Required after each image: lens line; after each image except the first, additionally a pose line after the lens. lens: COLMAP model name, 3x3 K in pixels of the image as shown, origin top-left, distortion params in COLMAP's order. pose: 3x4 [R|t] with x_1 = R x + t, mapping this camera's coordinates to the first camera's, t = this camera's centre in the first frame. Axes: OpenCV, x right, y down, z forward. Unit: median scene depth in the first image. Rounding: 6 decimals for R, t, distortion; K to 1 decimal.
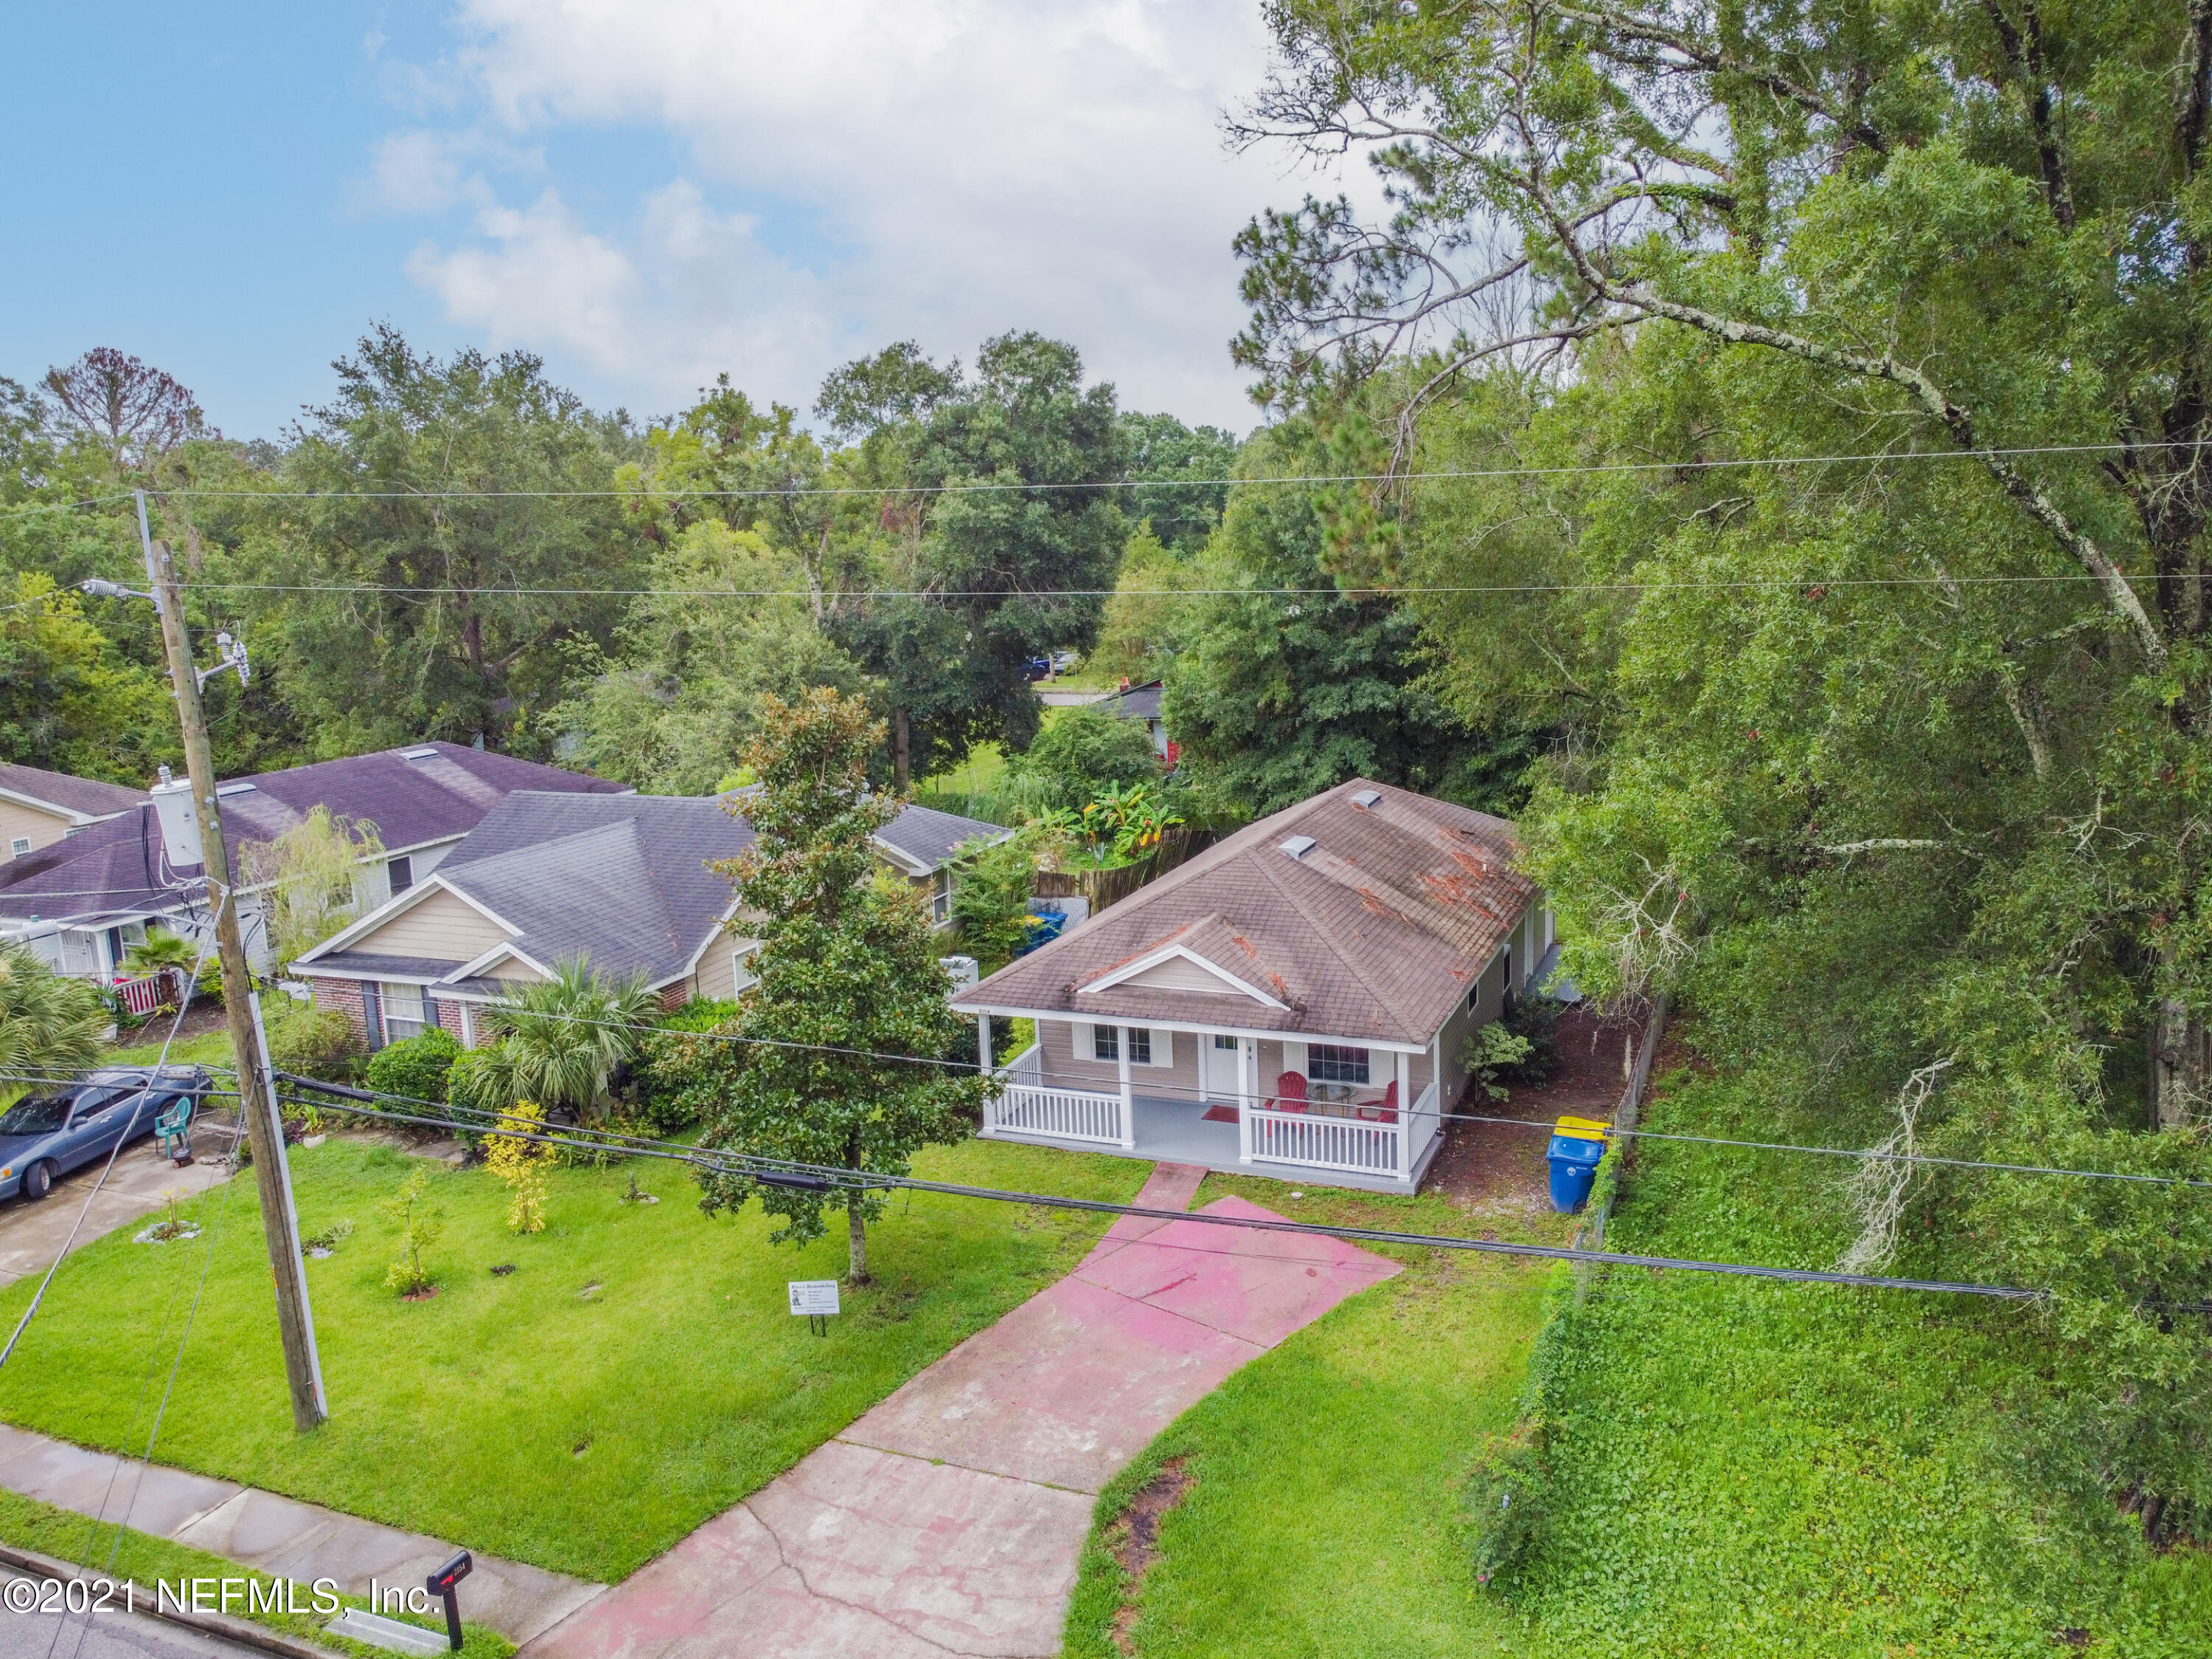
lens RADIAL K [[1669.6, 0, 1102.6], [0, 1669.6, 831.0], [0, 0, 1]] dist [0.003814, 0.000410]
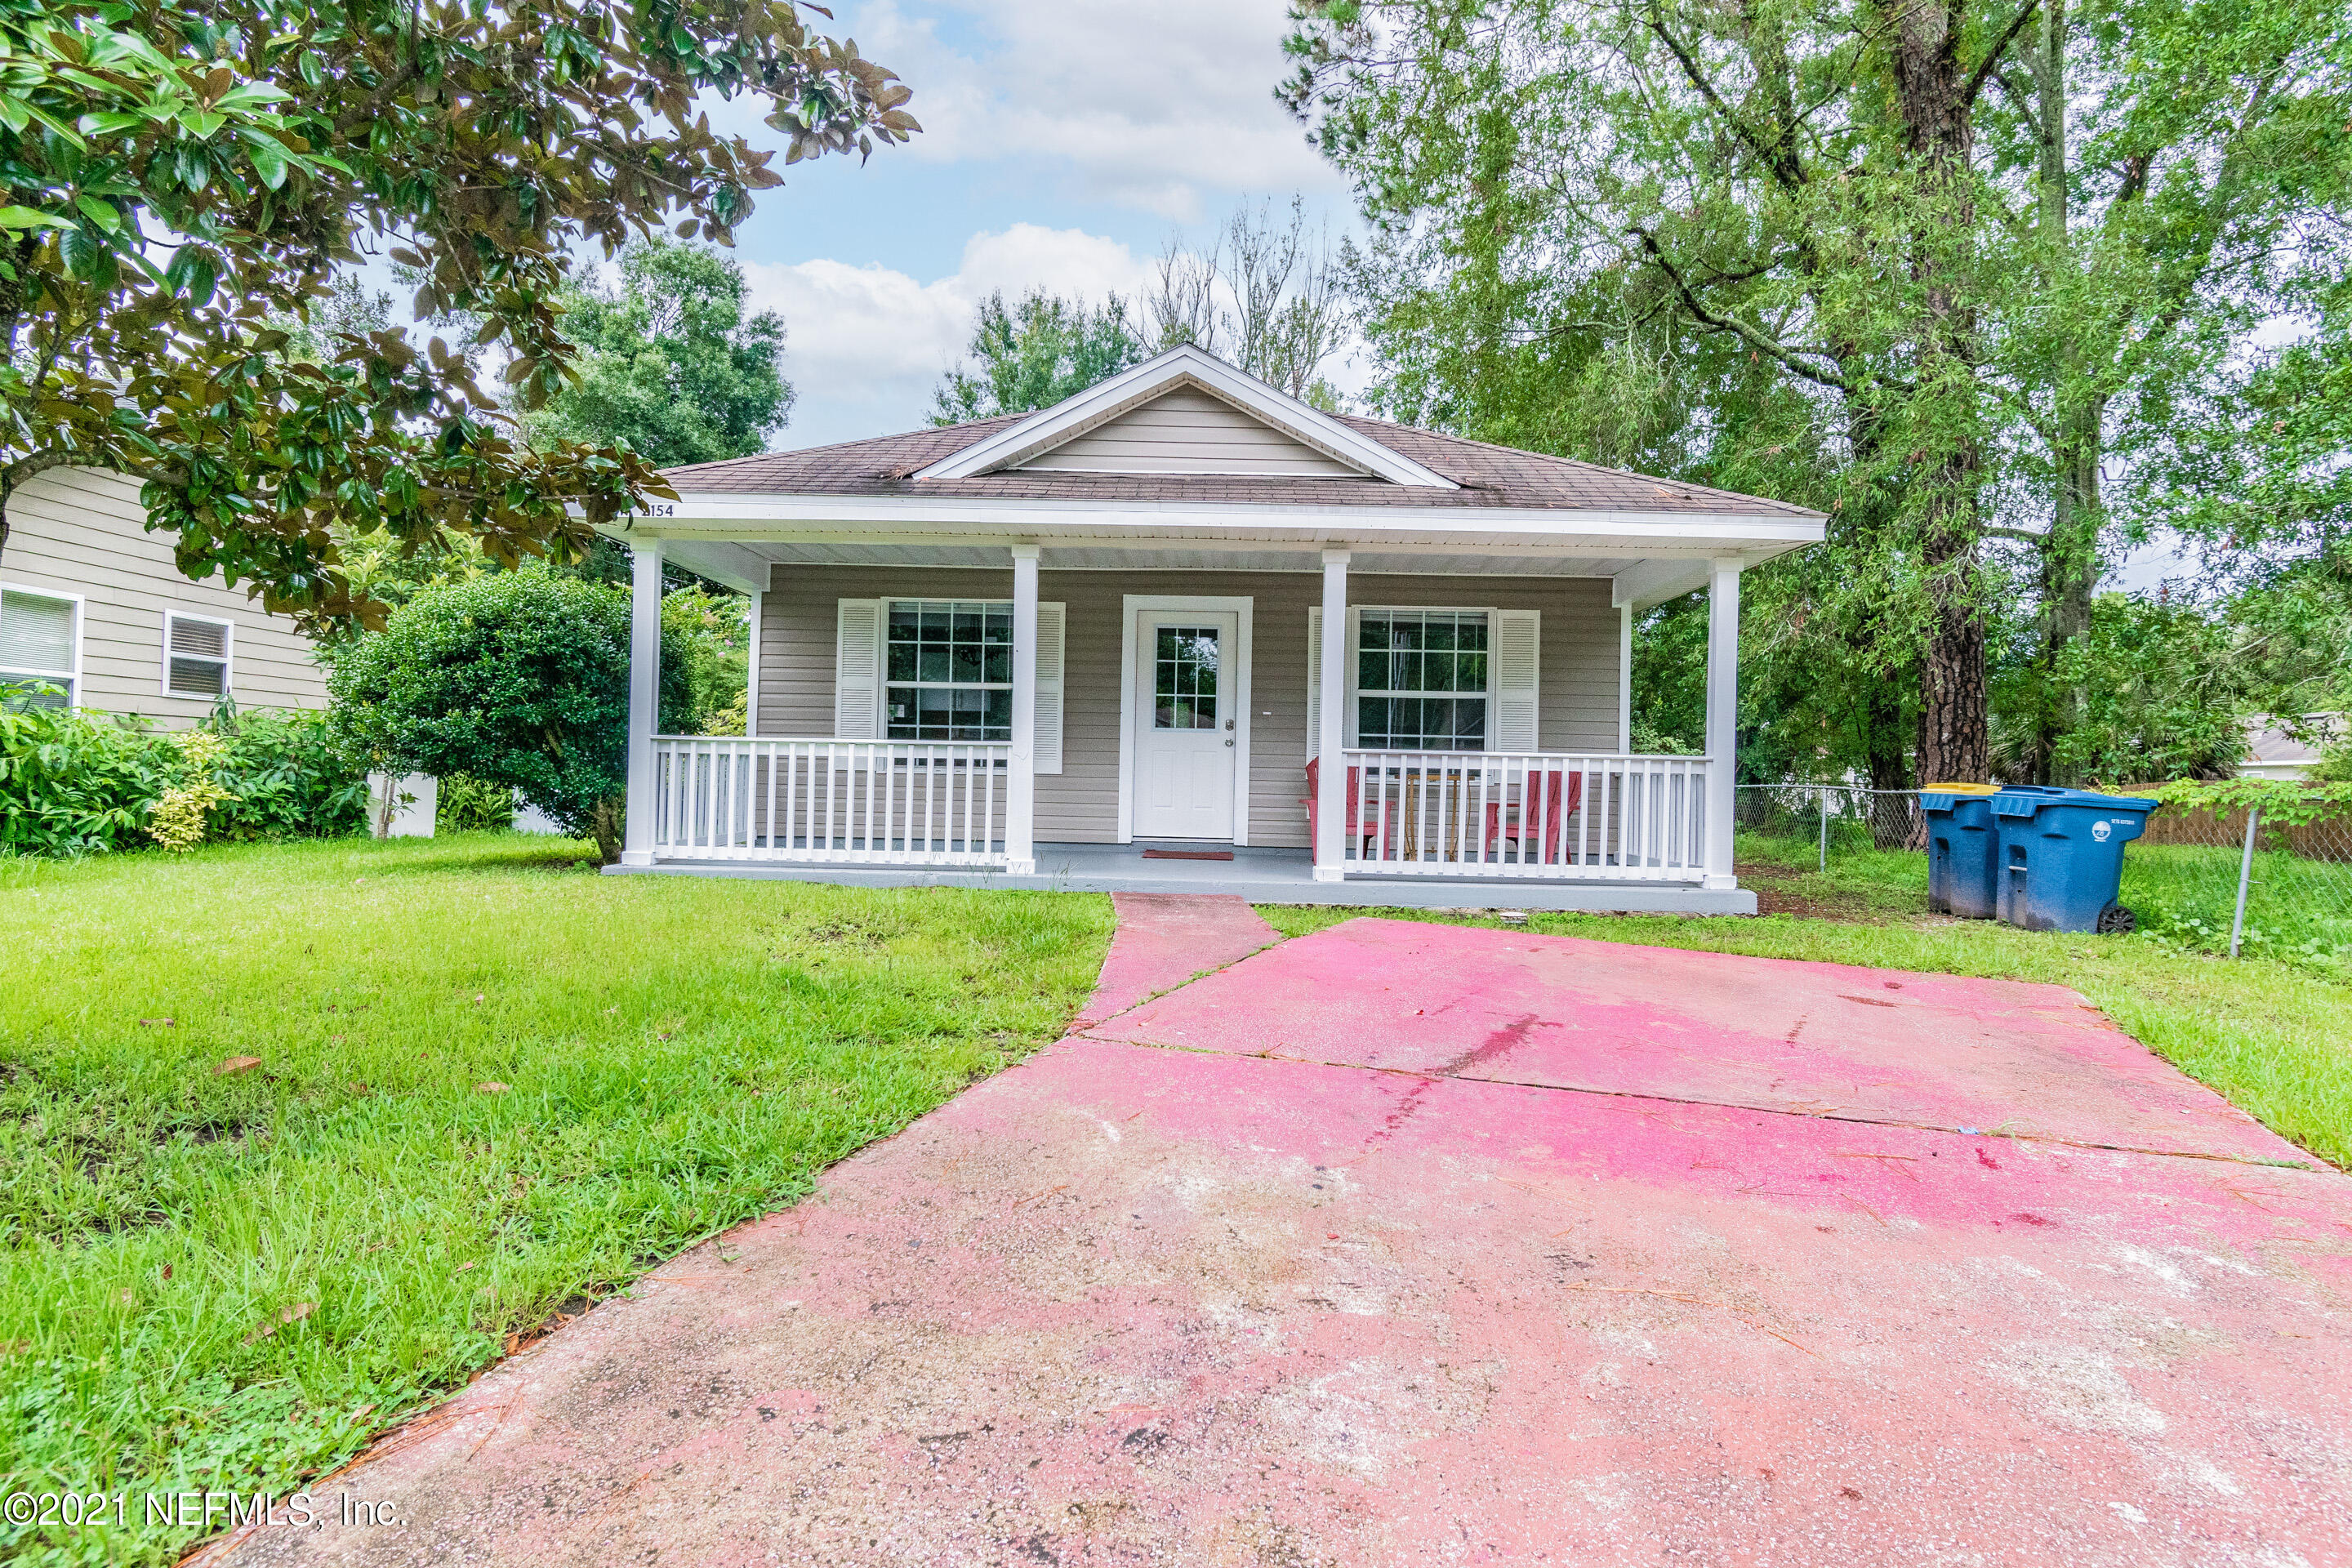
lens RADIAL K [[1267.8, 0, 1177.0], [0, 1267.8, 771.8], [0, 0, 1]] dist [-0.002373, 0.000290]
pose [[0.928213, 0.061385, 0.366949, -0.071816], [0.014592, 0.979530, -0.200771, 0.257127], [-0.371762, 0.191713, 0.908317, 0.798297]]
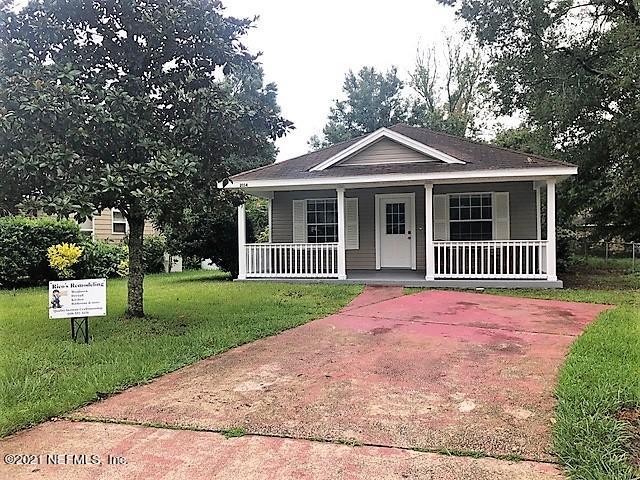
lens RADIAL K [[515.3, 0, 320.8], [0, 515.3, 239.4], [0, 0, 1]] dist [0.054762, -0.004202]
pose [[0.989086, 0.025441, 0.145127, -0.077706], [0.004247, 0.979648, -0.200679, 0.277211], [-0.147279, 0.199105, 0.968848, 0.640705]]
